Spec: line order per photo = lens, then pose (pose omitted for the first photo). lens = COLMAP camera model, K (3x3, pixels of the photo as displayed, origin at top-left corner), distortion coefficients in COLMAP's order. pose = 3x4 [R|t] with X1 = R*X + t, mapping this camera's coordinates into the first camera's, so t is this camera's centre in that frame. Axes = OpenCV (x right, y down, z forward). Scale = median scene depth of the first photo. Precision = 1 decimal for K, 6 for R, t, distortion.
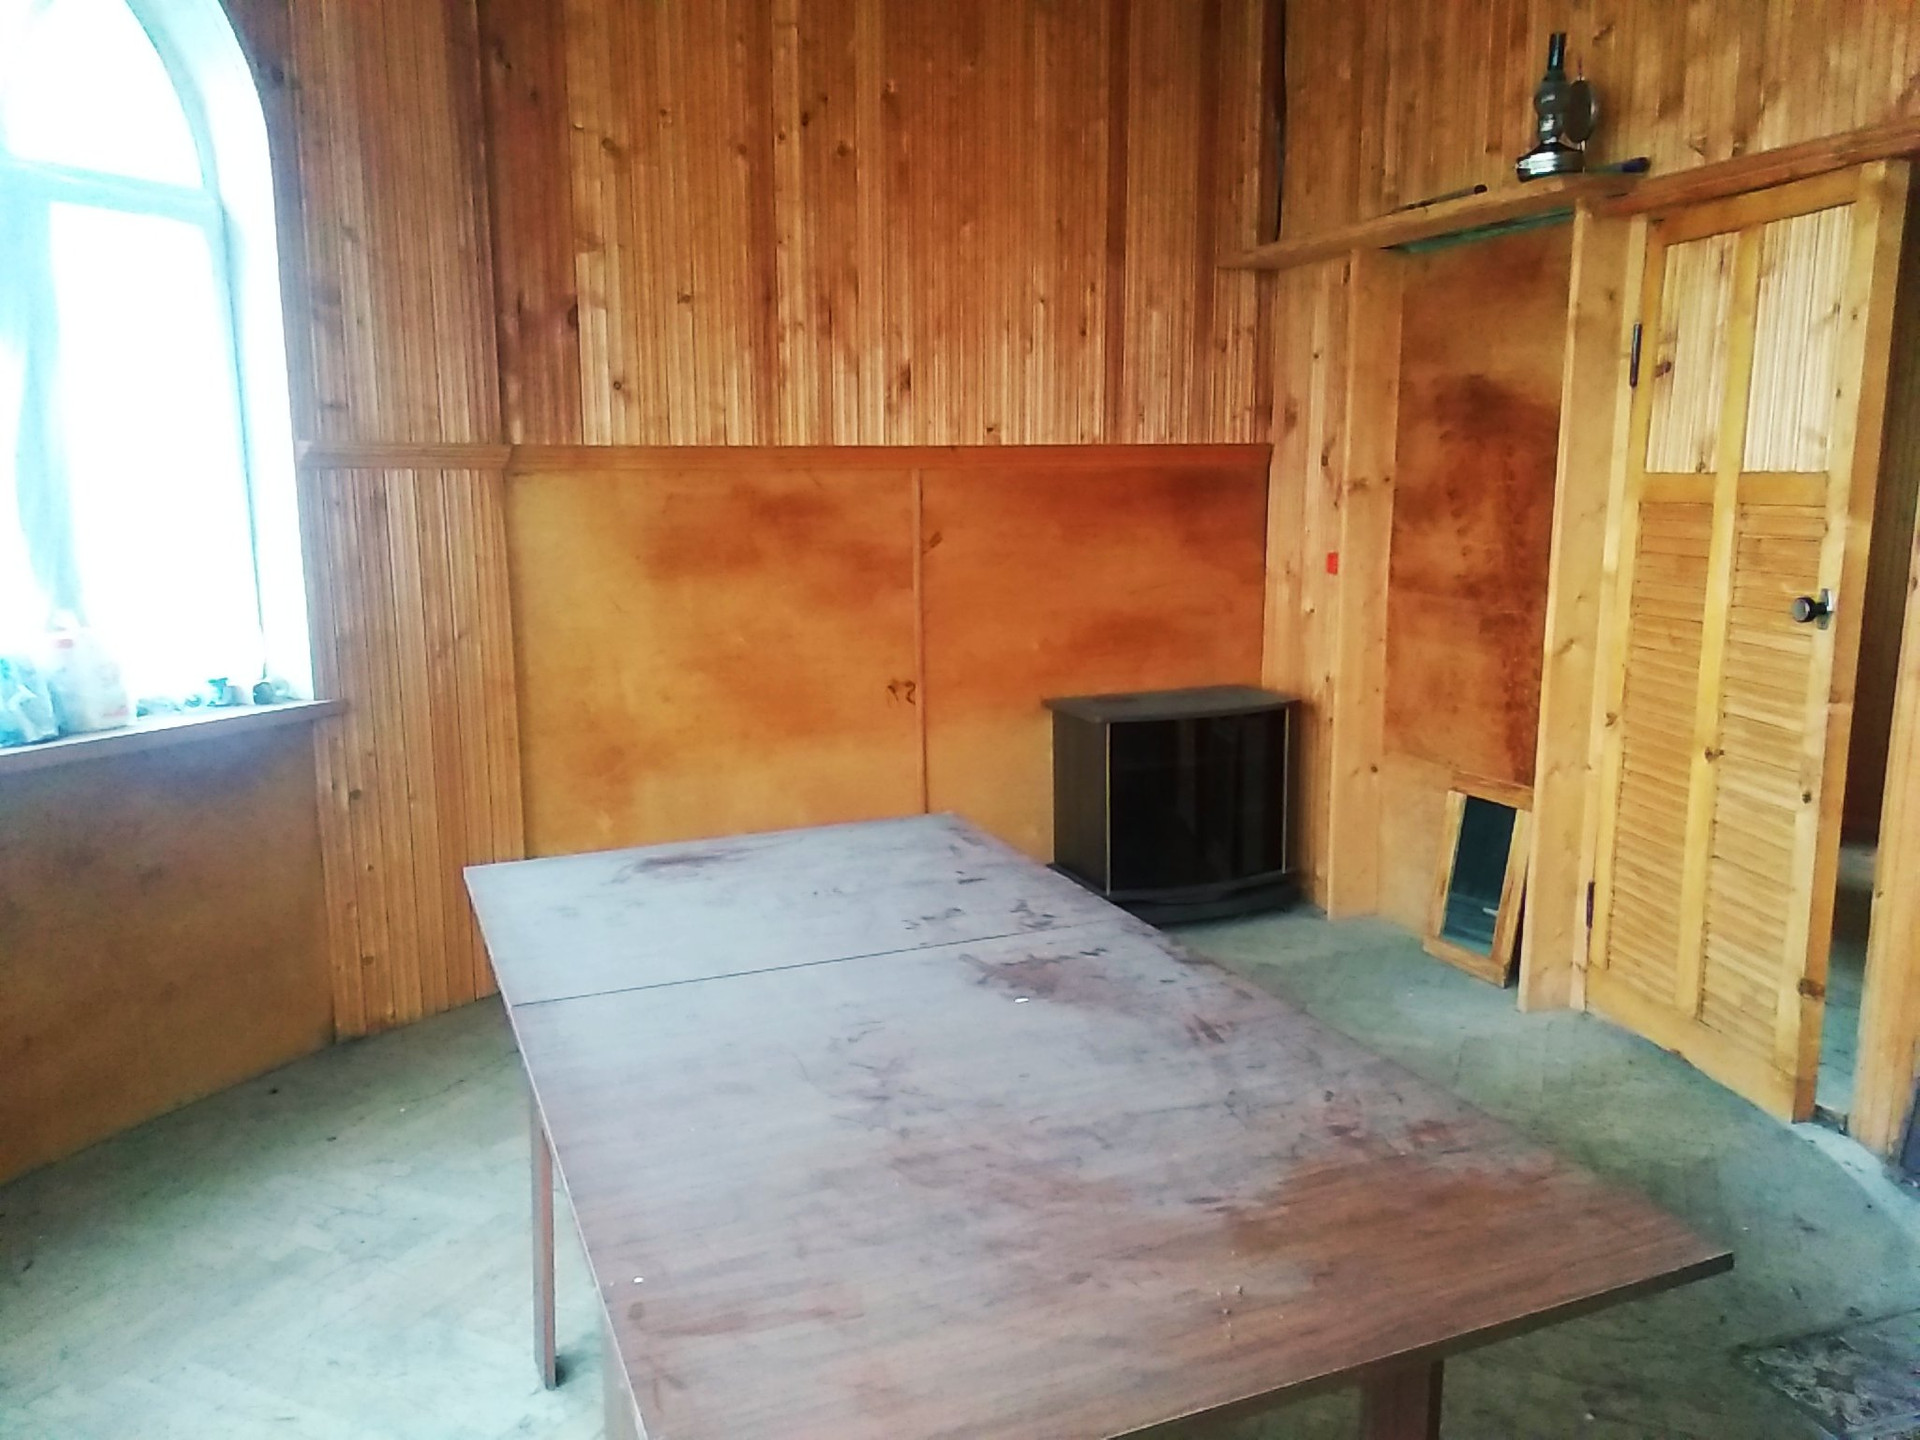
lens RADIAL K [[1415.2, 0, 960.0], [0, 1415.2, 720.0], [0, 0, 1]] dist [0.001836, -0.011291]
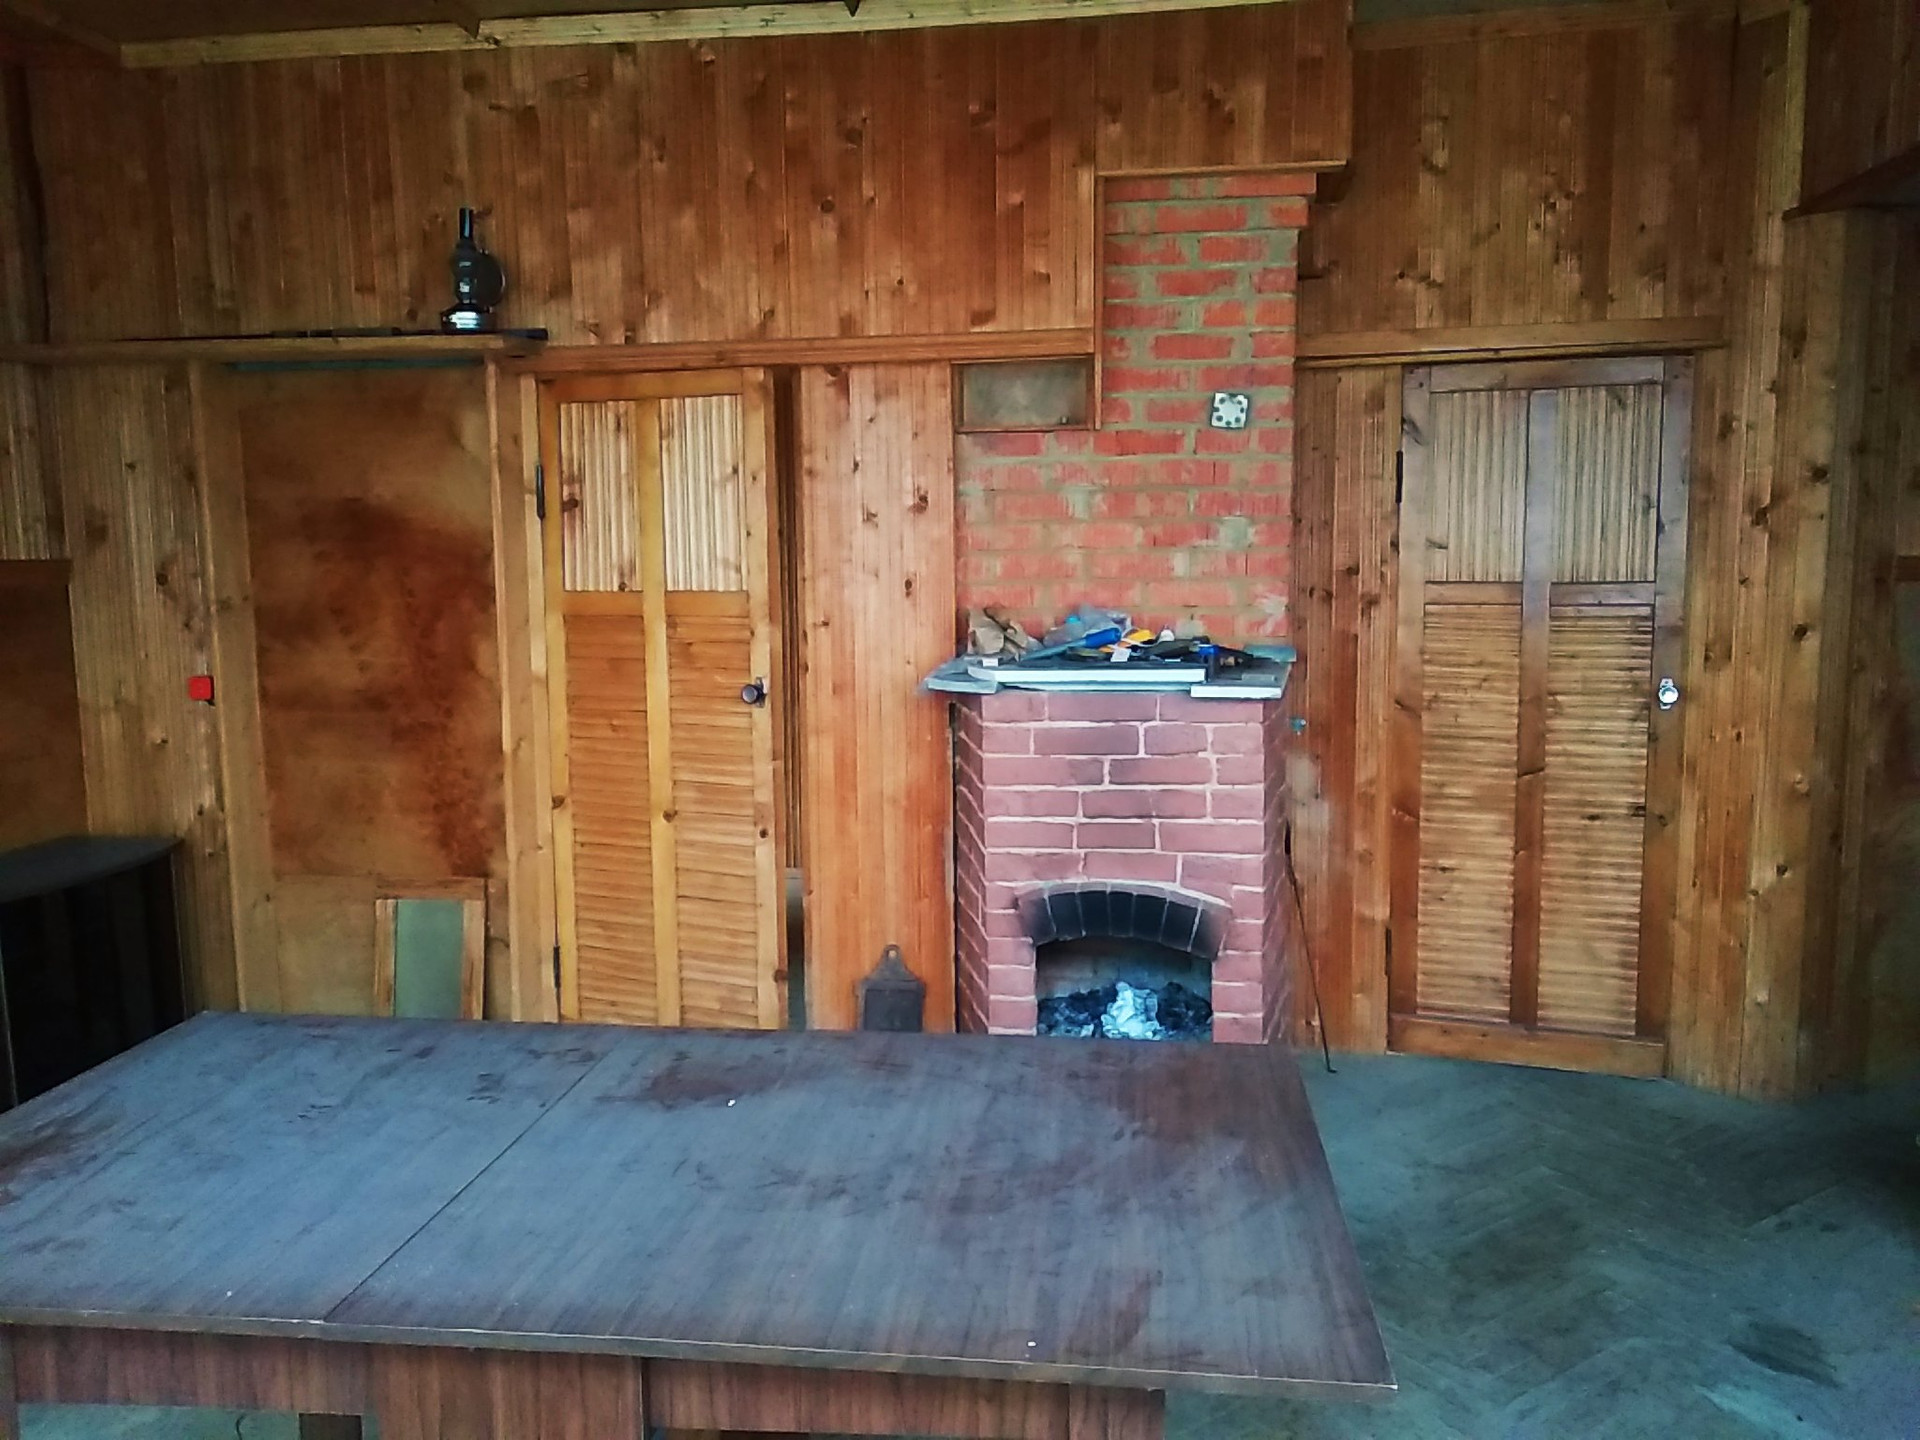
lens RADIAL K [[1415.2, 0, 960.0], [0, 1415.2, 720.0], [0, 0, 1]] dist [0.001836, -0.011291]
pose [[0.508164, -0.097112, 0.855768, -0.378077], [0.153650, 0.987905, 0.020868, -0.043368], [-0.847444, 0.120885, 0.516939, 0.125869]]
